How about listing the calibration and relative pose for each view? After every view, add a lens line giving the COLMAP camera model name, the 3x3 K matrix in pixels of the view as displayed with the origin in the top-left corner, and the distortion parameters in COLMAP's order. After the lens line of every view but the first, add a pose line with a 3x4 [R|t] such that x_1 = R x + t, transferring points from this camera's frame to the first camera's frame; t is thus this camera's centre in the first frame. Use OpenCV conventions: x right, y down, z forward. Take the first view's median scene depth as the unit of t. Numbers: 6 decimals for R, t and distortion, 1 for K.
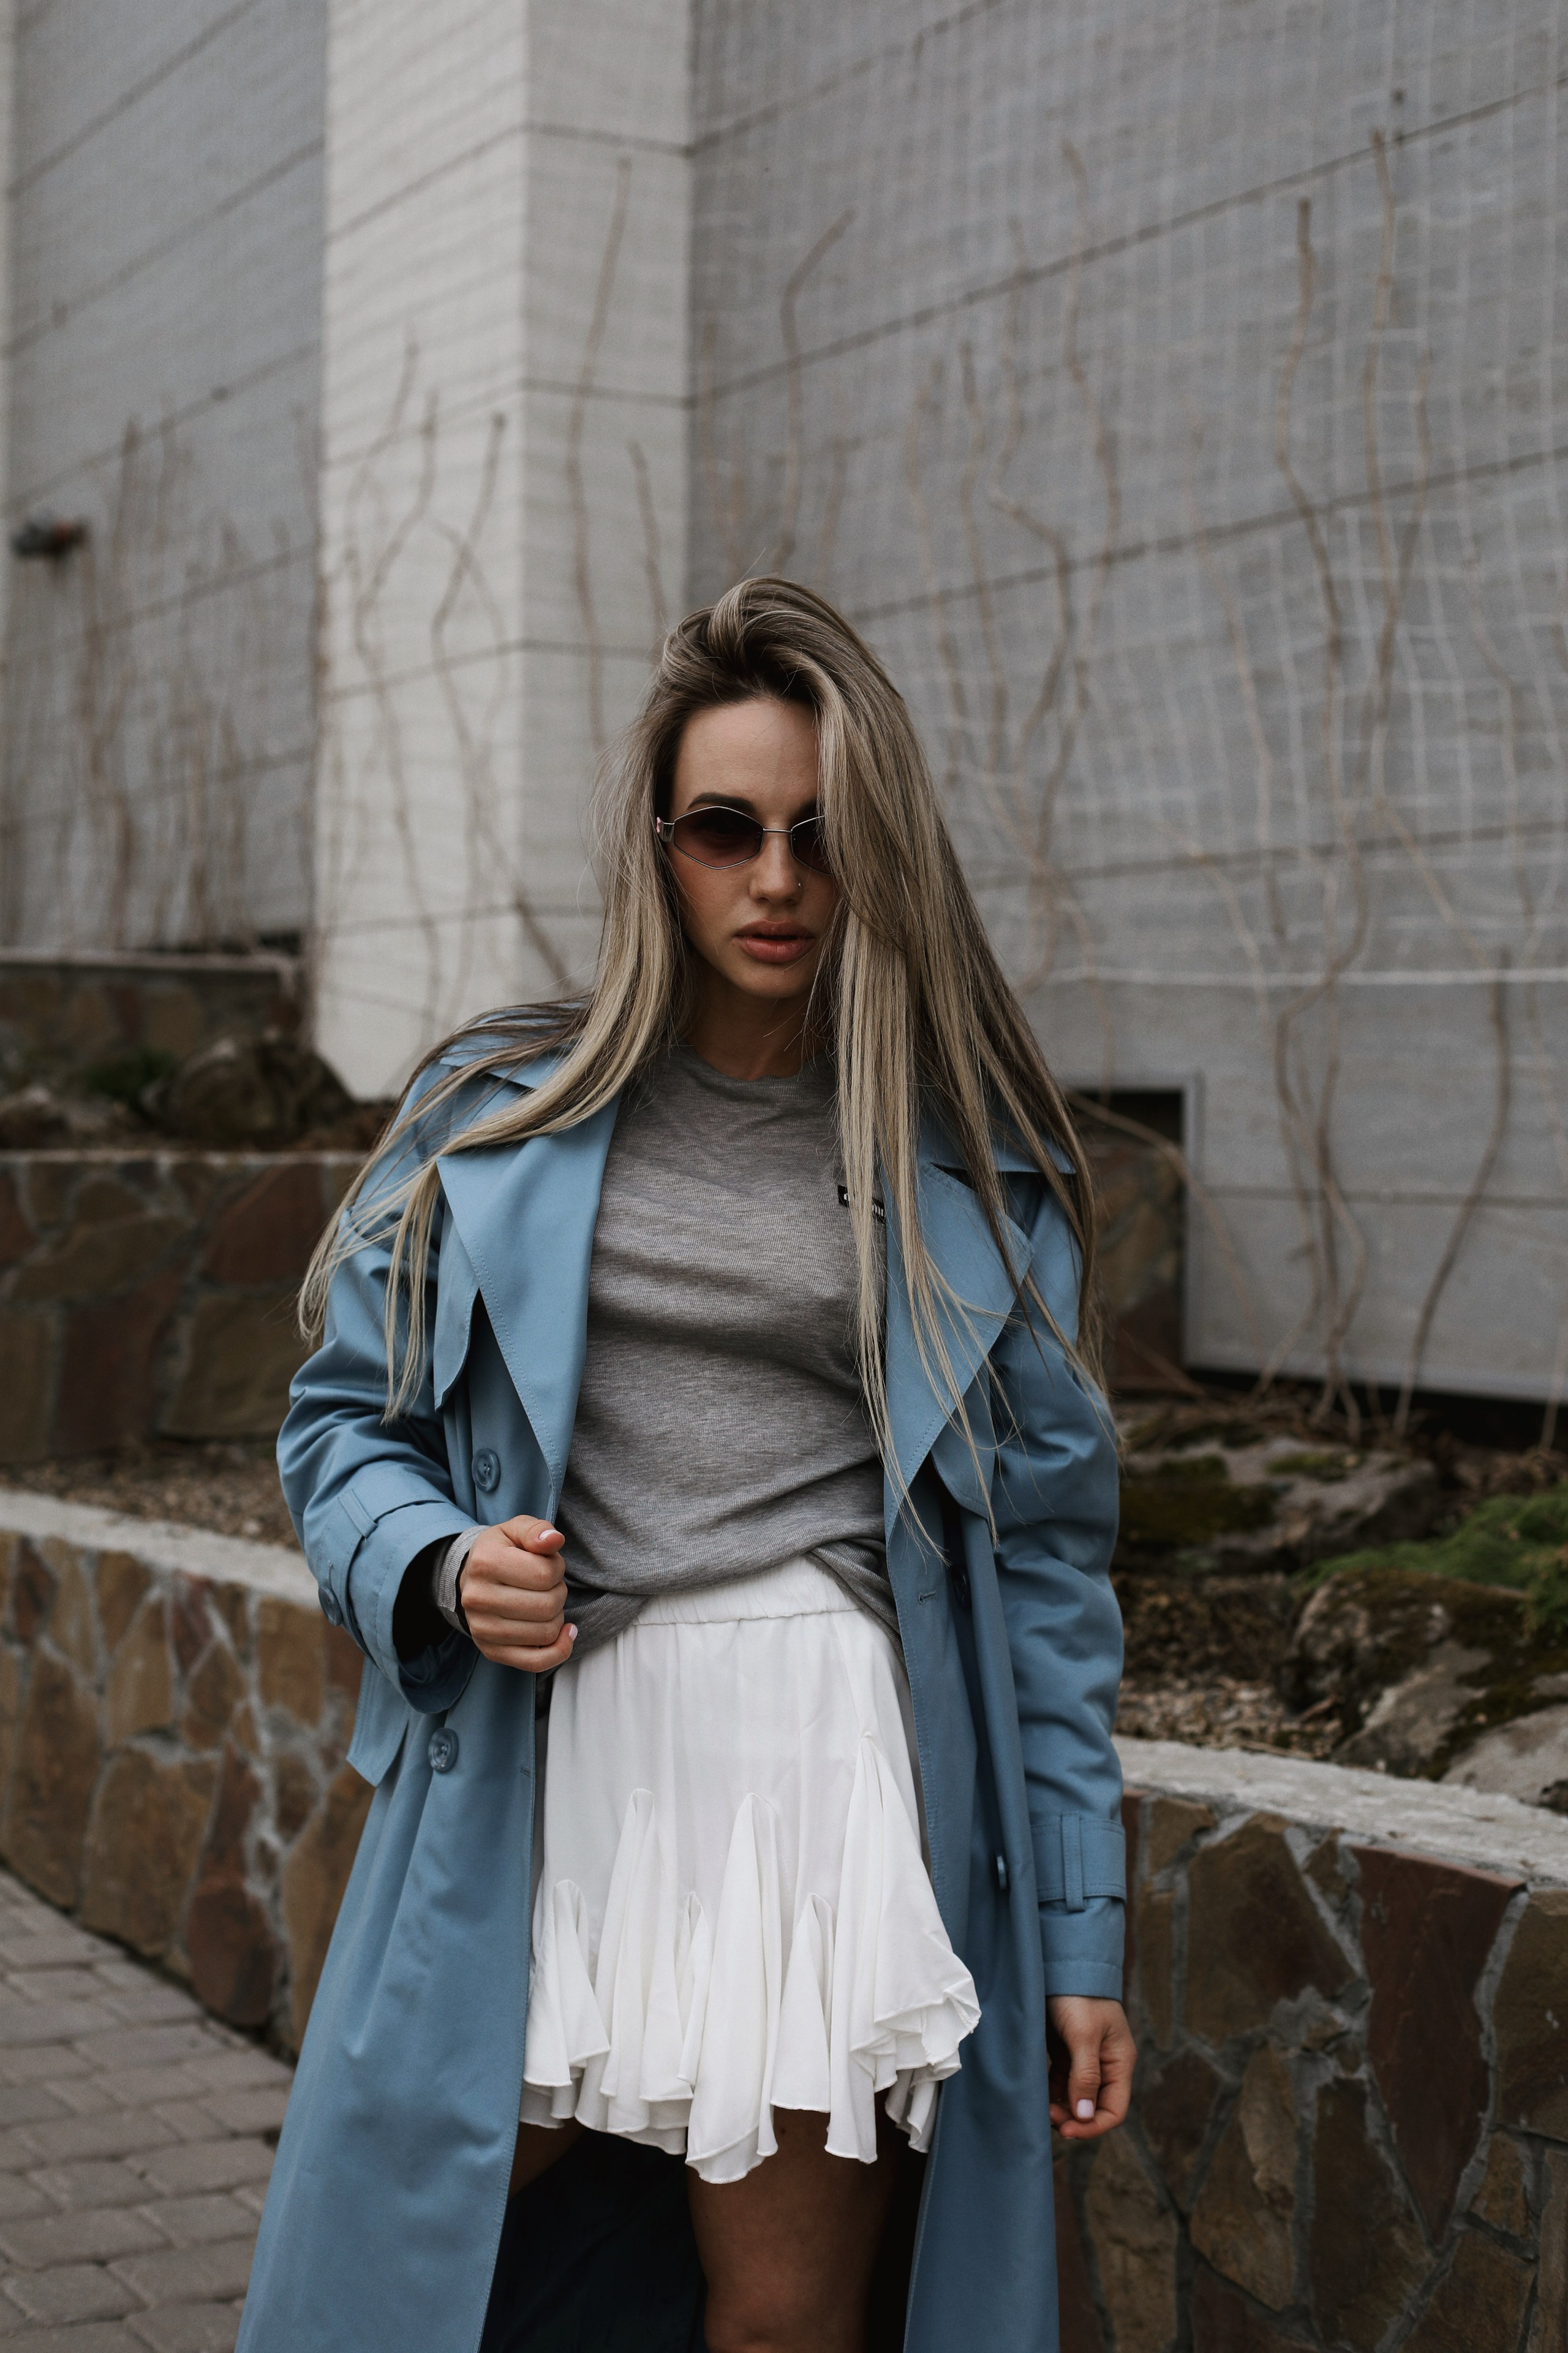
lens RADIAL K [[3424.6, 0, 784.0], [0, 3424.6, 1176.5], [0, 0, 1]] dist [-0.137604, 0.076489]
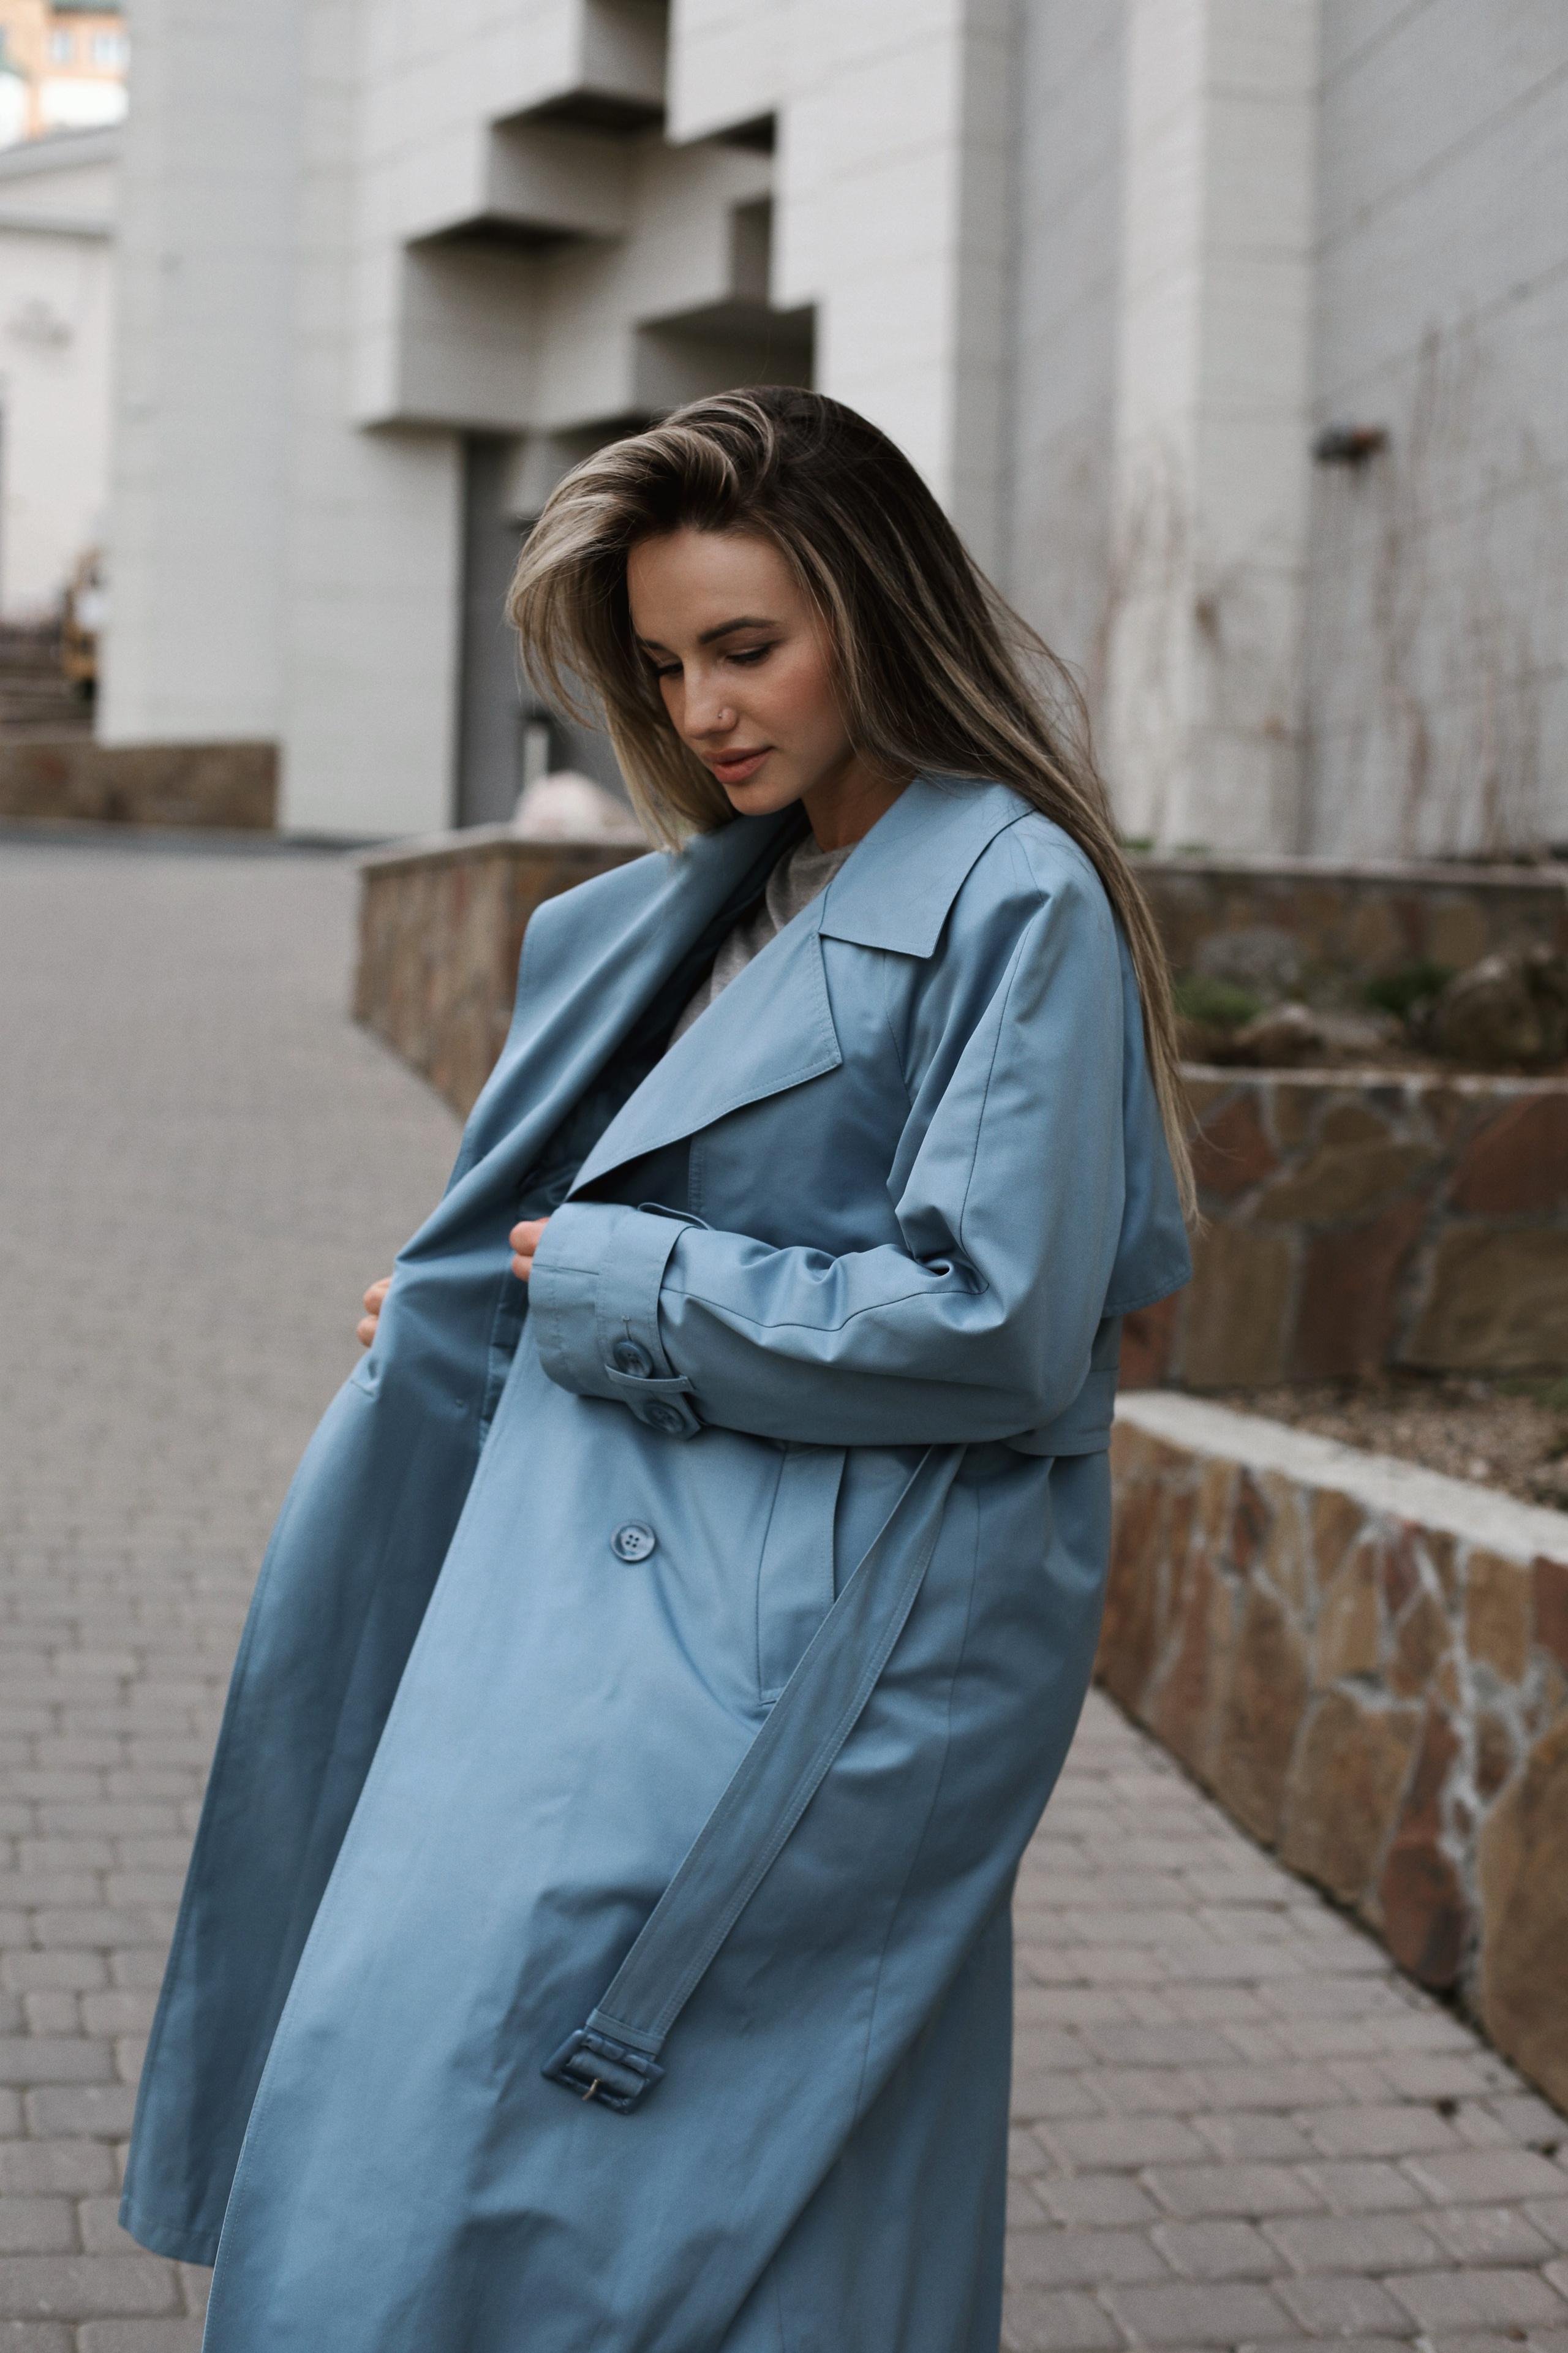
lens RADIAL K [[3424.6, 0, 784.0], [0, 3424.6, 1176.5], [0, 0, 1]] dist [-0.137604, 0.076489]
pose [[0.927637, 0.037080, -0.371637, 0.015017], [-0.026526, 0.999088, 0.033472, -0.006480], [0.372539, -0.021192, 0.927775, 0.026747]]
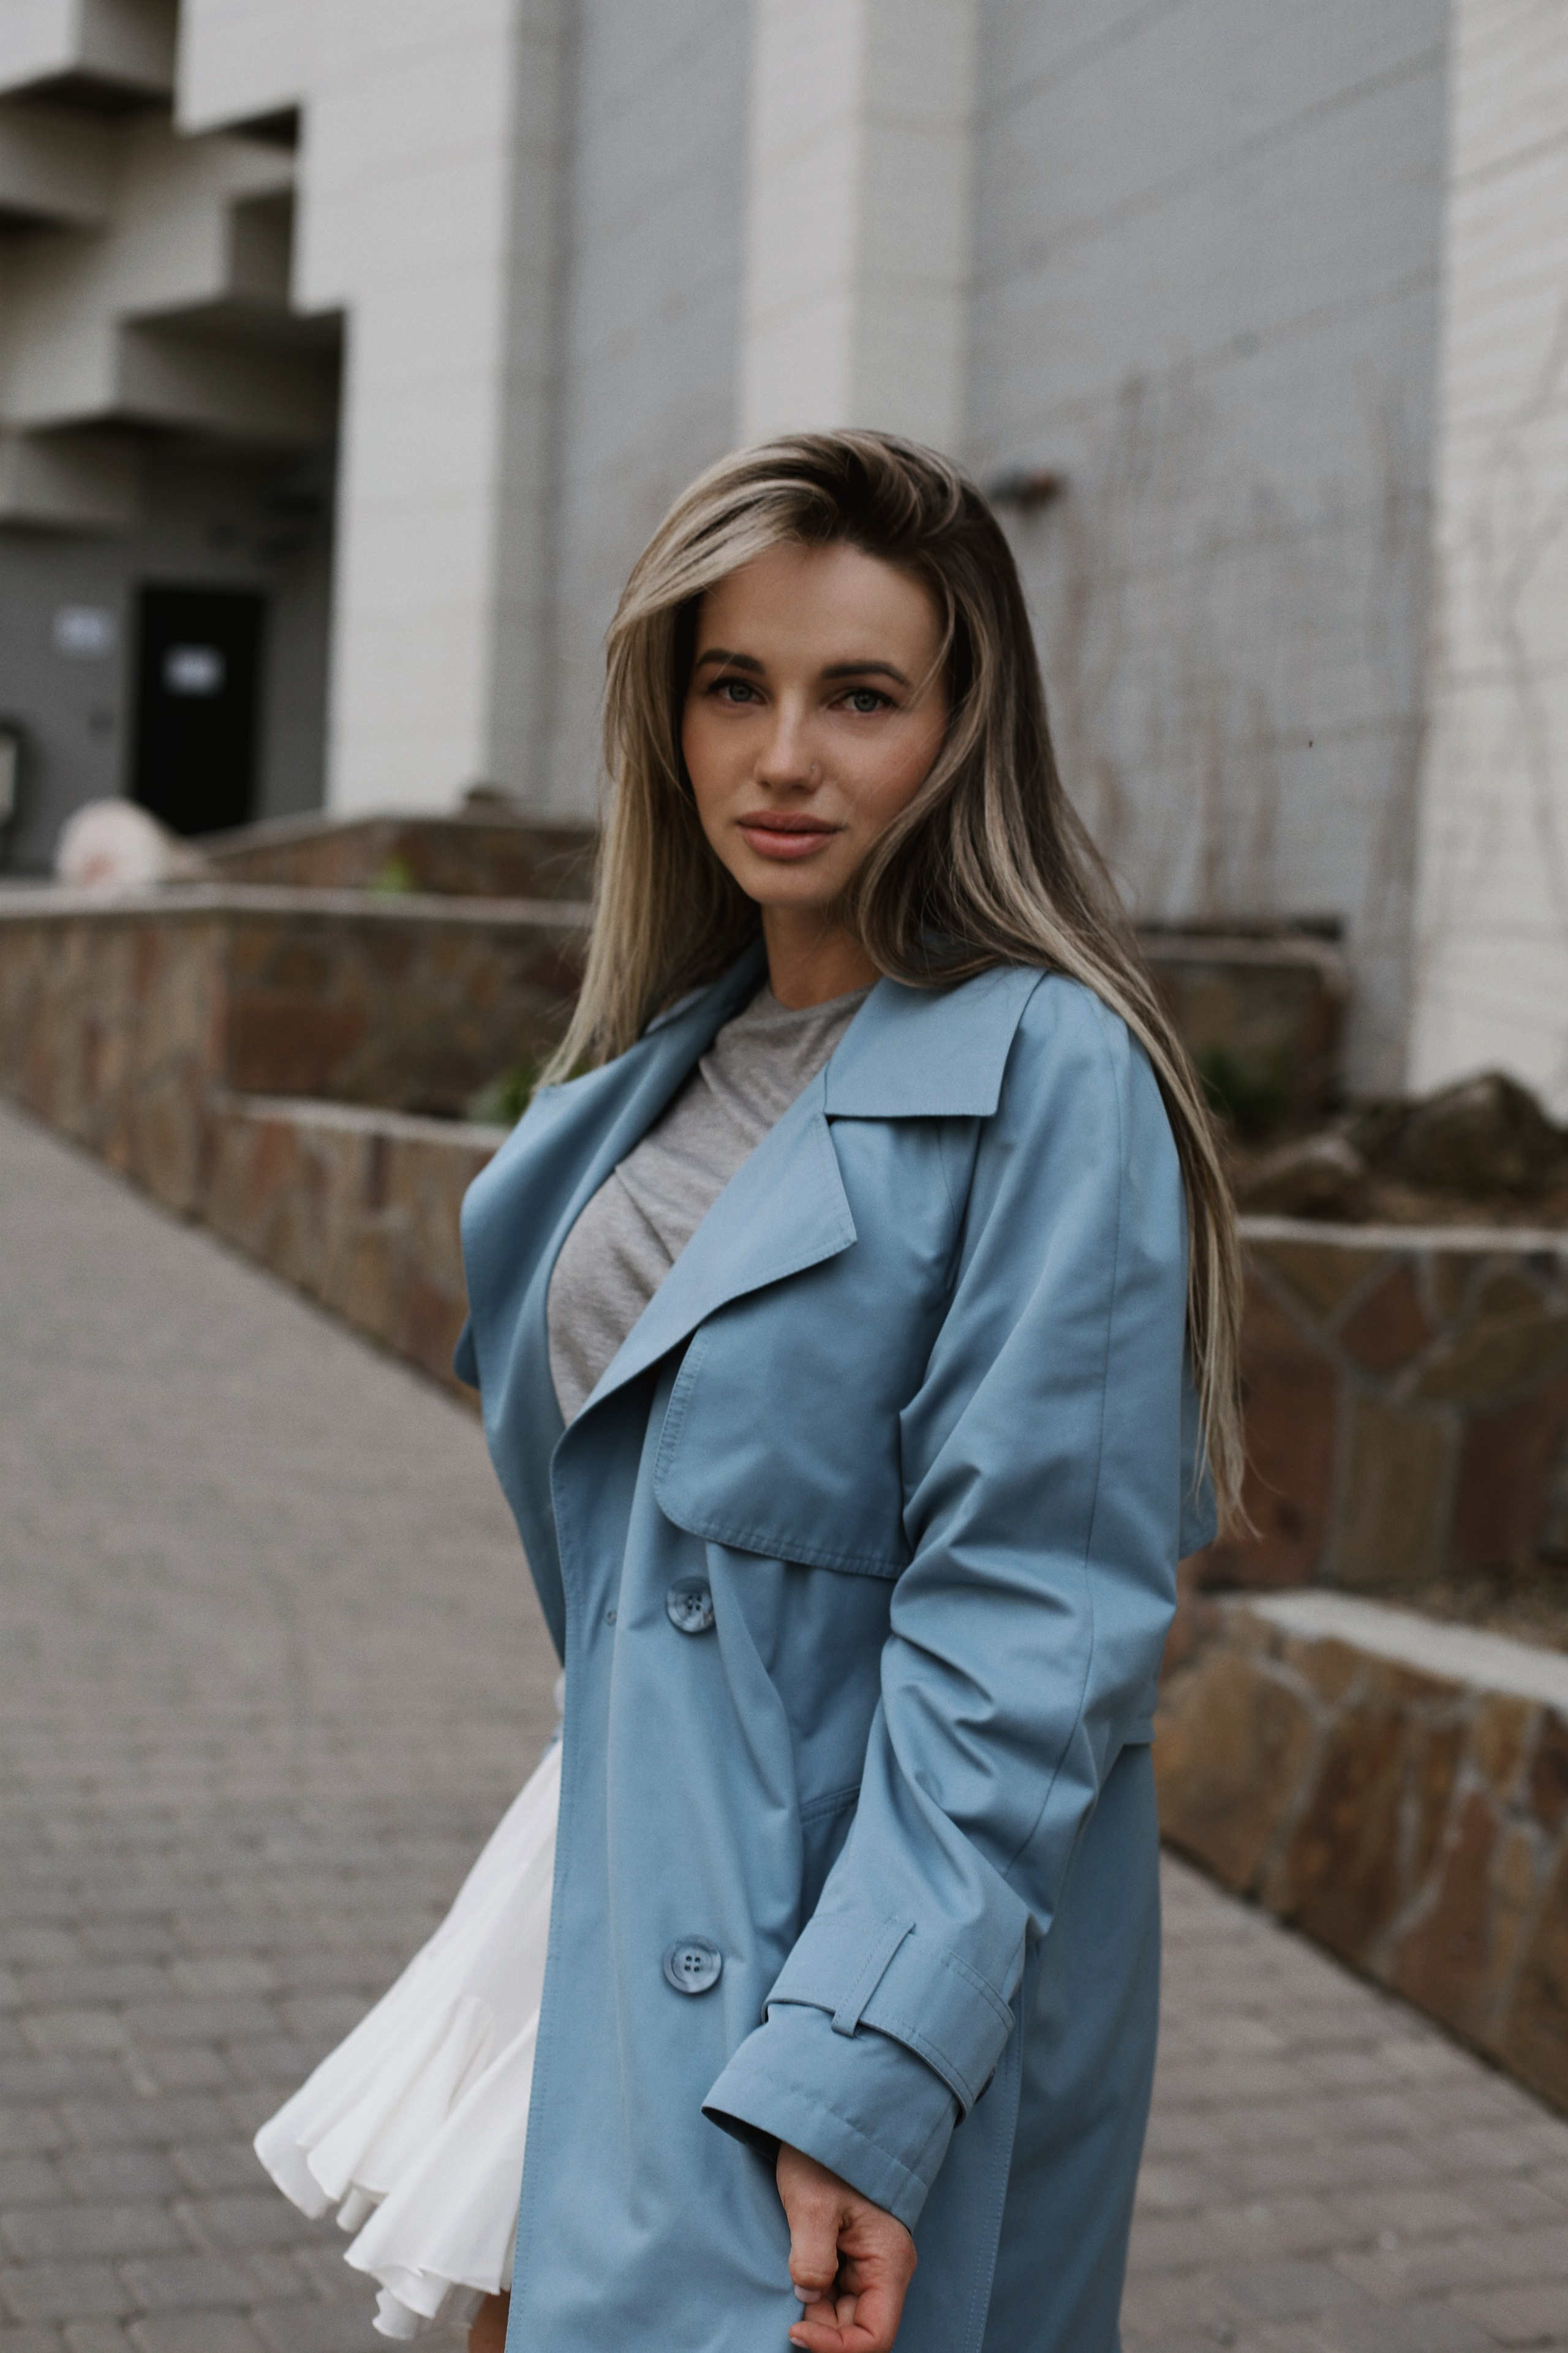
lens RADIAL K [[3424.6, 0, 784.0], [0, 3424.6, 1176.5], [0, 0, 1]] dist [-0.137604, 0.076489]
pose [[0.982577, 0.036150, -0.182306, -0.224573], [-0.031466, 0.999098, 0.028523, -0.043277], [0.183173, -0.022290, 0.982828, 0.081897]]
